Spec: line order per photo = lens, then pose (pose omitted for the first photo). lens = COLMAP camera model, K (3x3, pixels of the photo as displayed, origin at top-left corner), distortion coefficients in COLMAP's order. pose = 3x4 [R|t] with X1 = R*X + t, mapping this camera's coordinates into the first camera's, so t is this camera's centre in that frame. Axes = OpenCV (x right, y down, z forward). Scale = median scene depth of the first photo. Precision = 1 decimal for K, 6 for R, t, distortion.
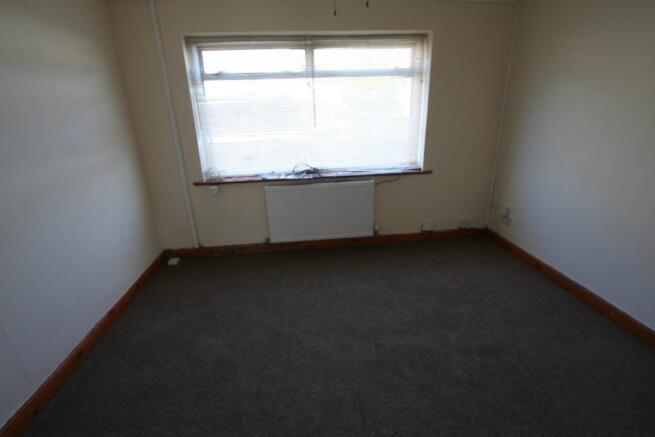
lens RADIAL K [[312.0, 0, 327.5], [0, 312.0, 218.5], [0, 0, 1]] dist [-0.025060, 0.000242]
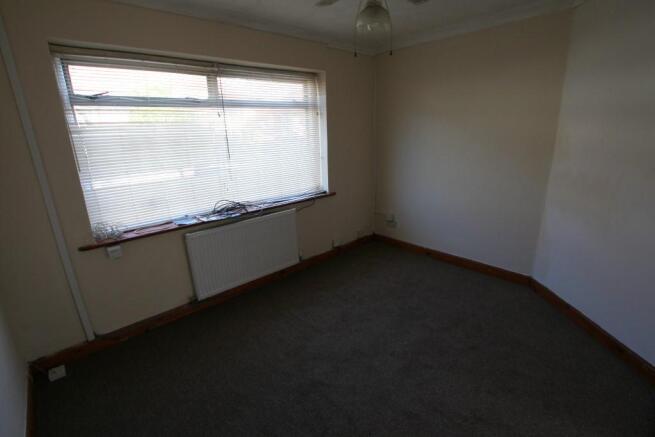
lens RADIAL K [[312.0, 0, 327.5], [0, 312.0, 218.5], [0, 0, 1]] dist [-0.025060, 0.000242]
pose [[0.799965, -0.159900, 0.578349, -0.362095], [0.205619, 0.978534, -0.013869, -0.053971], [-0.563716, 0.130014, 0.815672, 0.118440]]
